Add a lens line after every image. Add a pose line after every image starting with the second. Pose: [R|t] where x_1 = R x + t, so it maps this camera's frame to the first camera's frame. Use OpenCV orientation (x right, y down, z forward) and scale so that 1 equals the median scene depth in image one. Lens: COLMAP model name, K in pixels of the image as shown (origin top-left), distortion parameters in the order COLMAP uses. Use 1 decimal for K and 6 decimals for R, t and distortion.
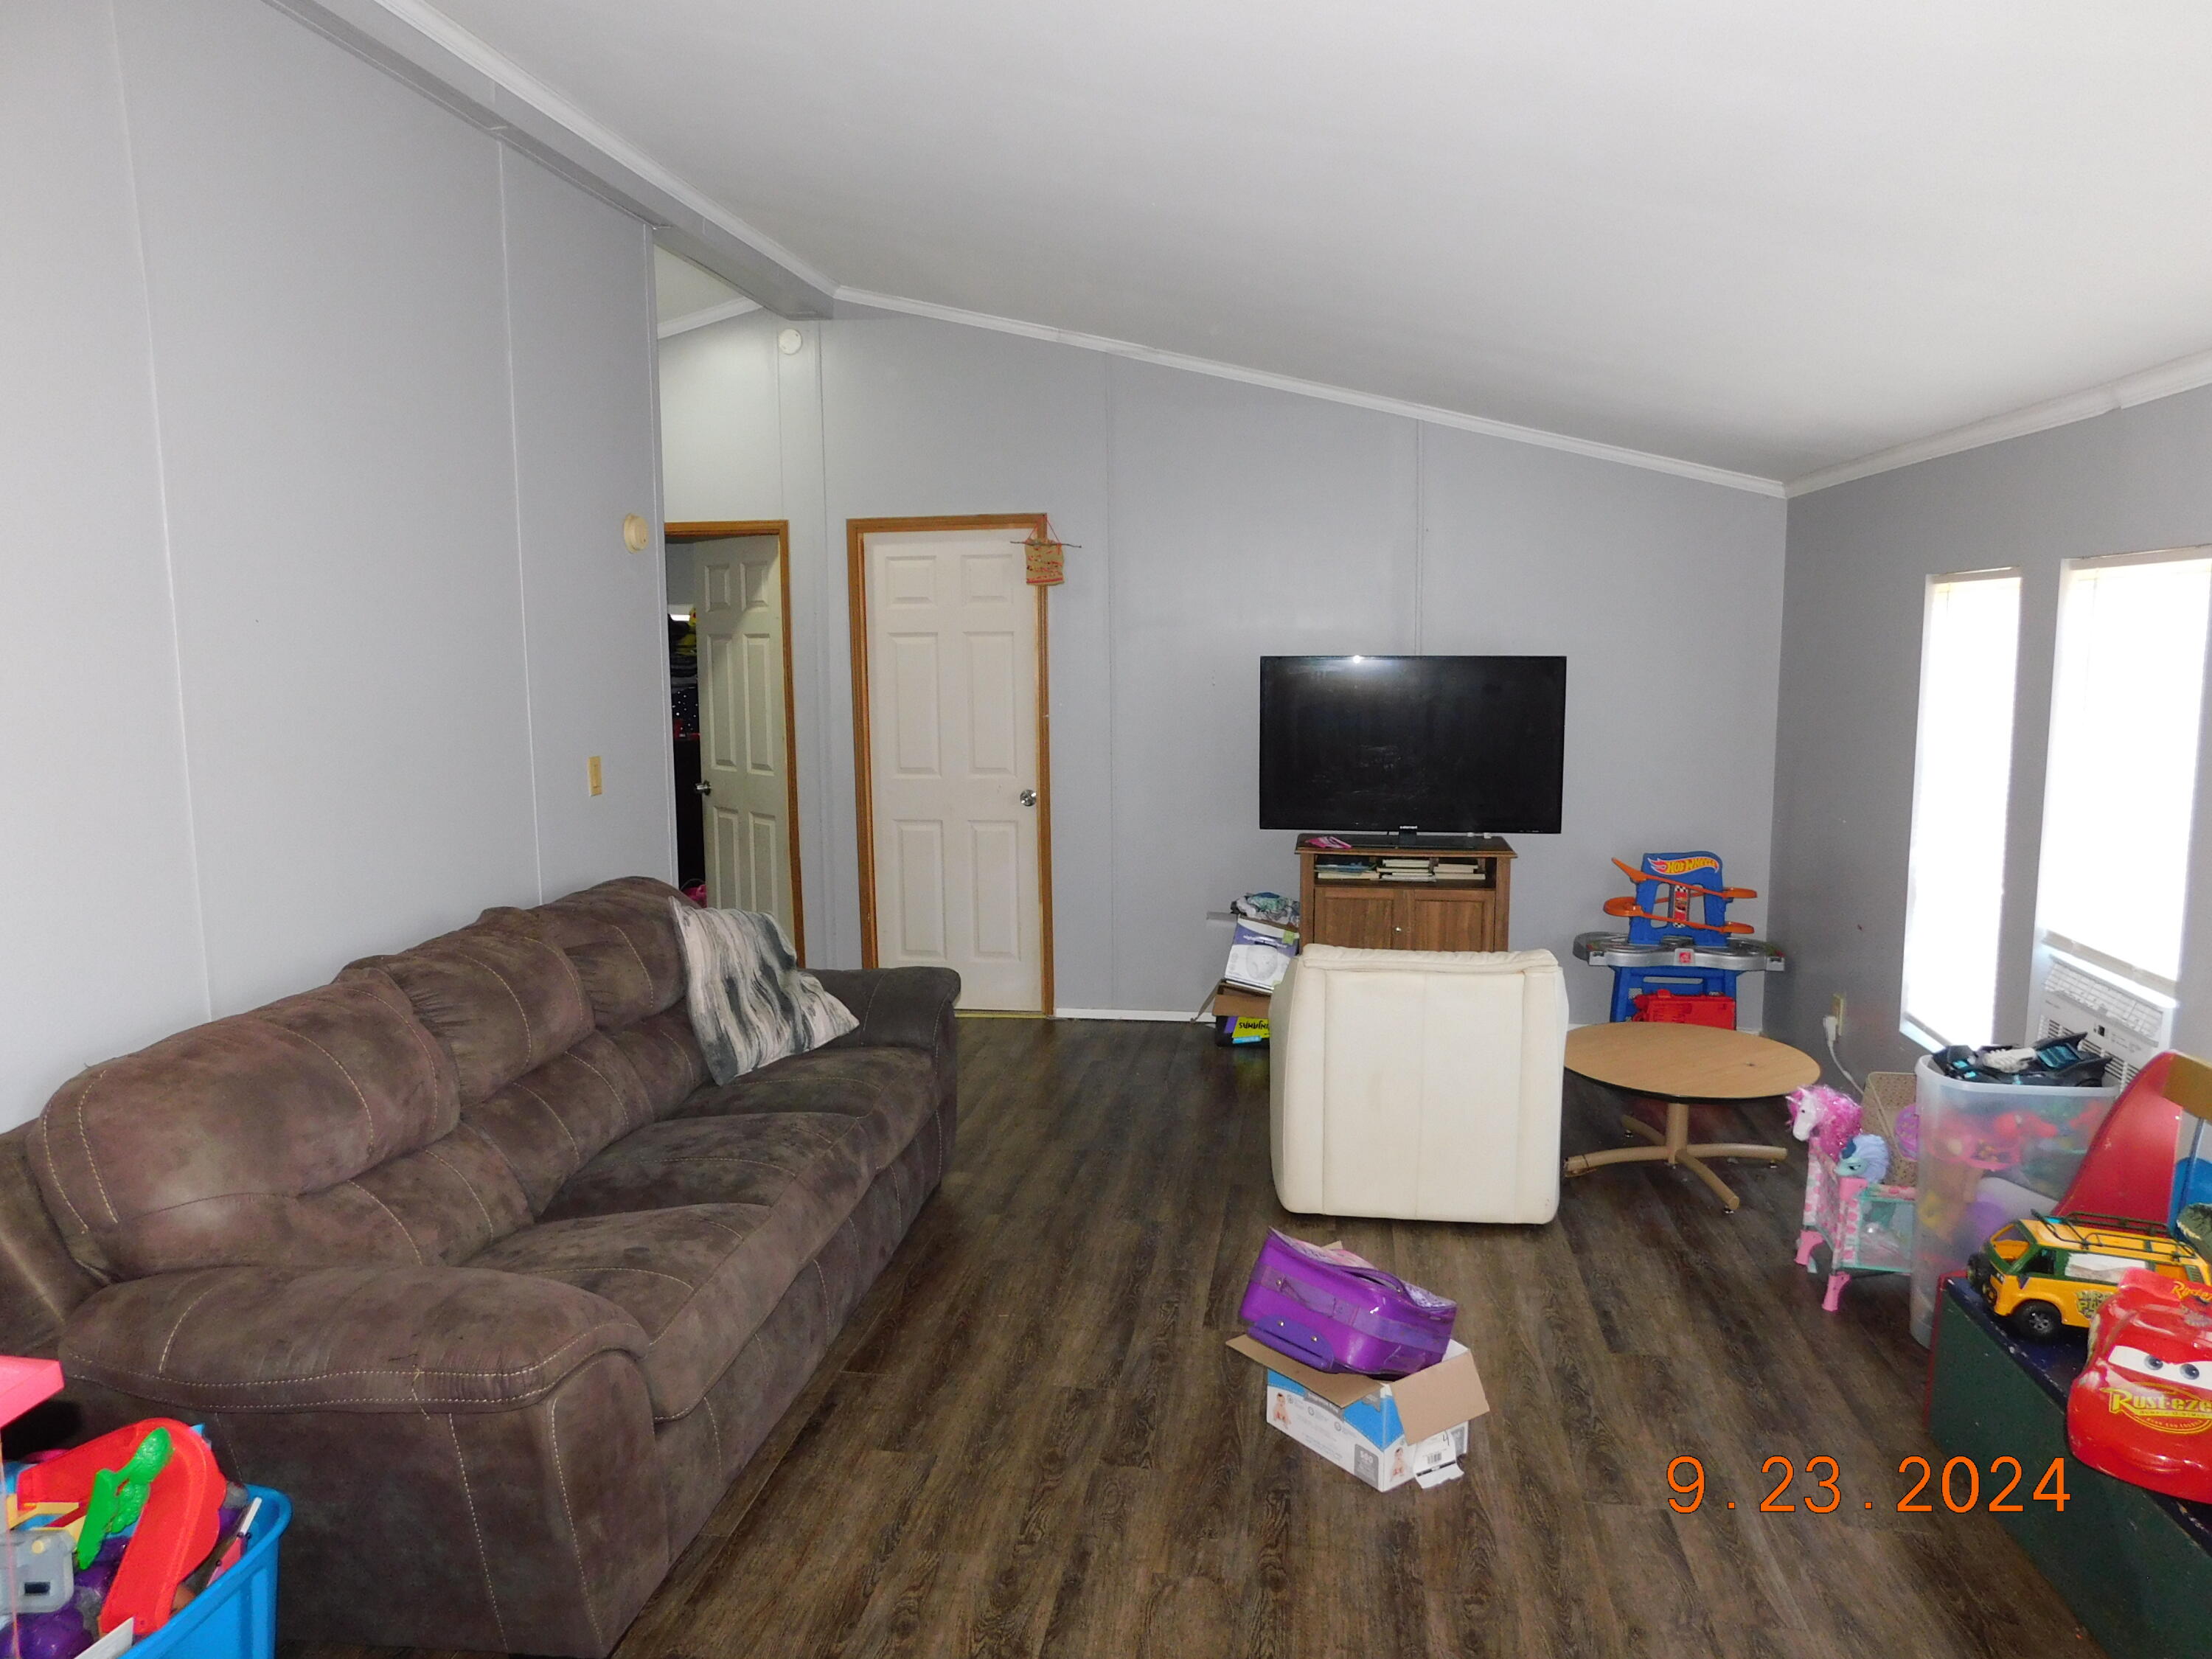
lens RADIAL K [[1493.7, 0, 1133.2], [0, 1493.7, 788.0], [0, 0, 1]] dist [0.000699, -0.000969]
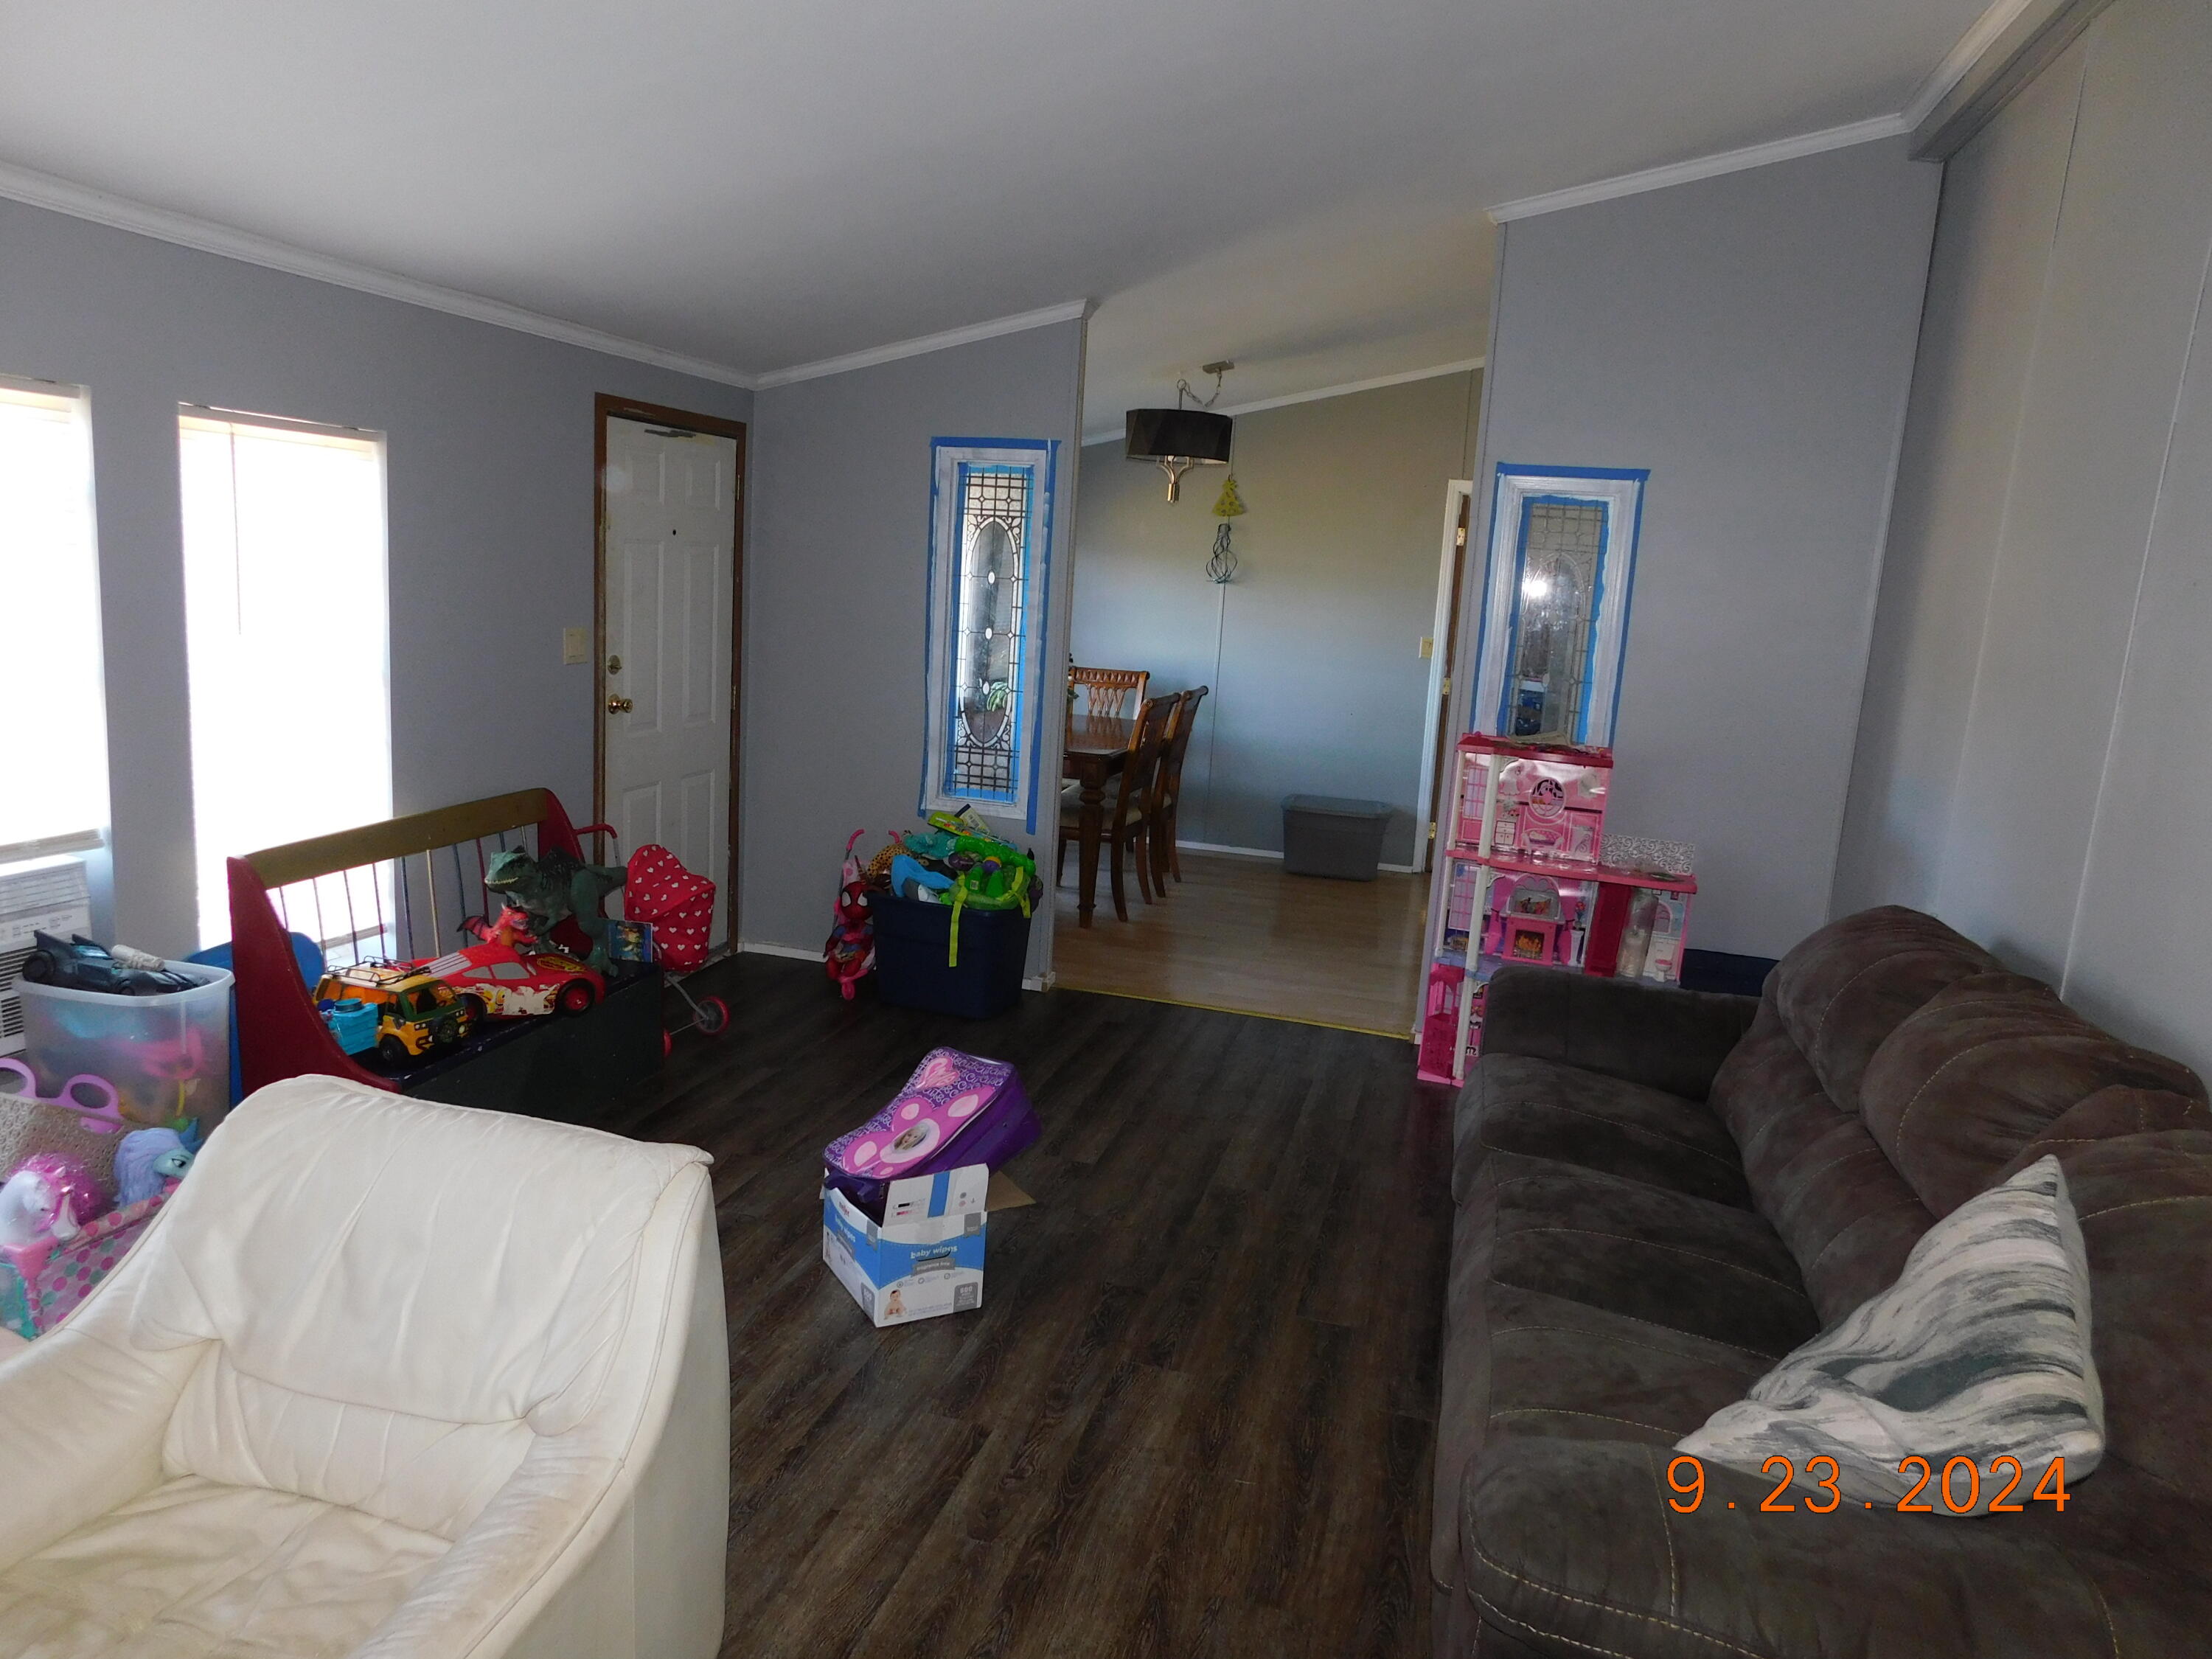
lens RADIAL K [[1488.2, 0, 1106.0], [0, 1488.2, 829.5], [0, 0, 1]] dist [0.000510, -0.003035]
pose [[-0.990061, -0.078795, 0.116495, -0.079127], [-0.043937, 0.960149, 0.276014, -0.157813], [-0.133601, 0.268152, -0.954068, 1.677635]]
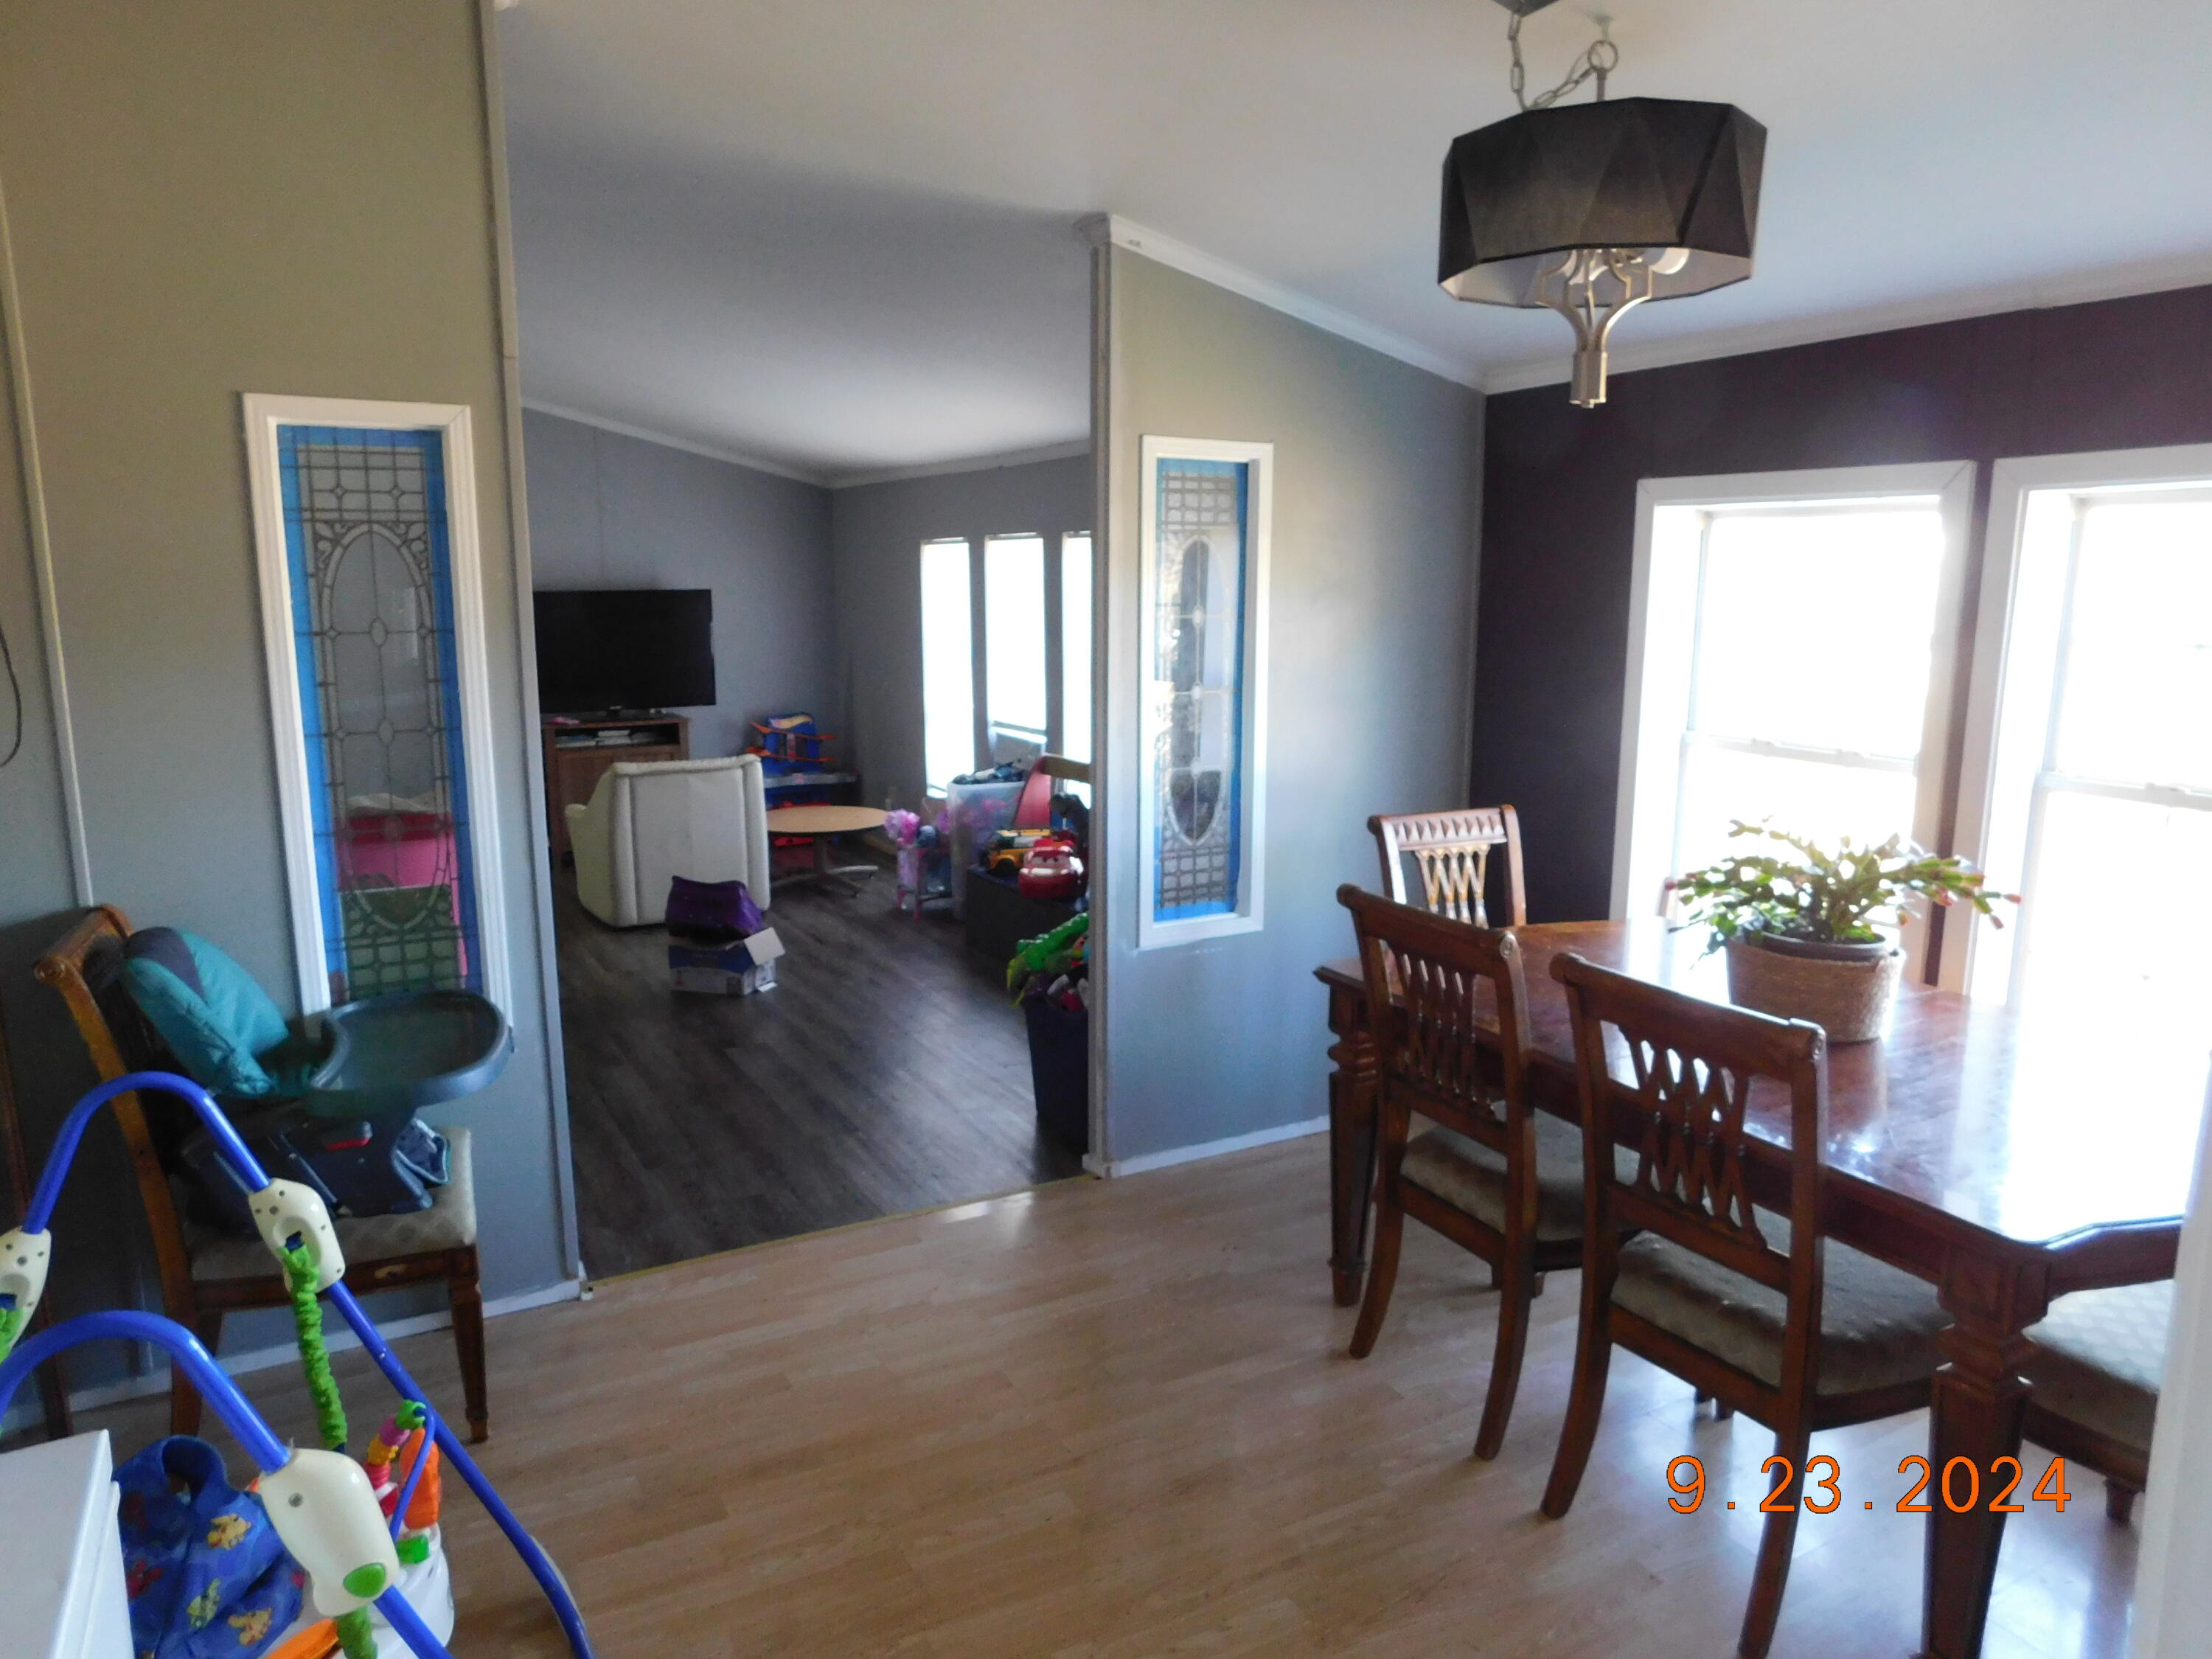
lens RADIAL K [[1488.2, 0, 1106.0], [0, 1488.2, 829.5], [0, 0, 1]] dist [0.000510, -0.003035]
pose [[0.801009, -0.113286, 0.587836, -0.498825], [0.073036, 0.993090, 0.091862, 0.077913], [-0.594181, -0.030649, 0.803748, -0.759138]]
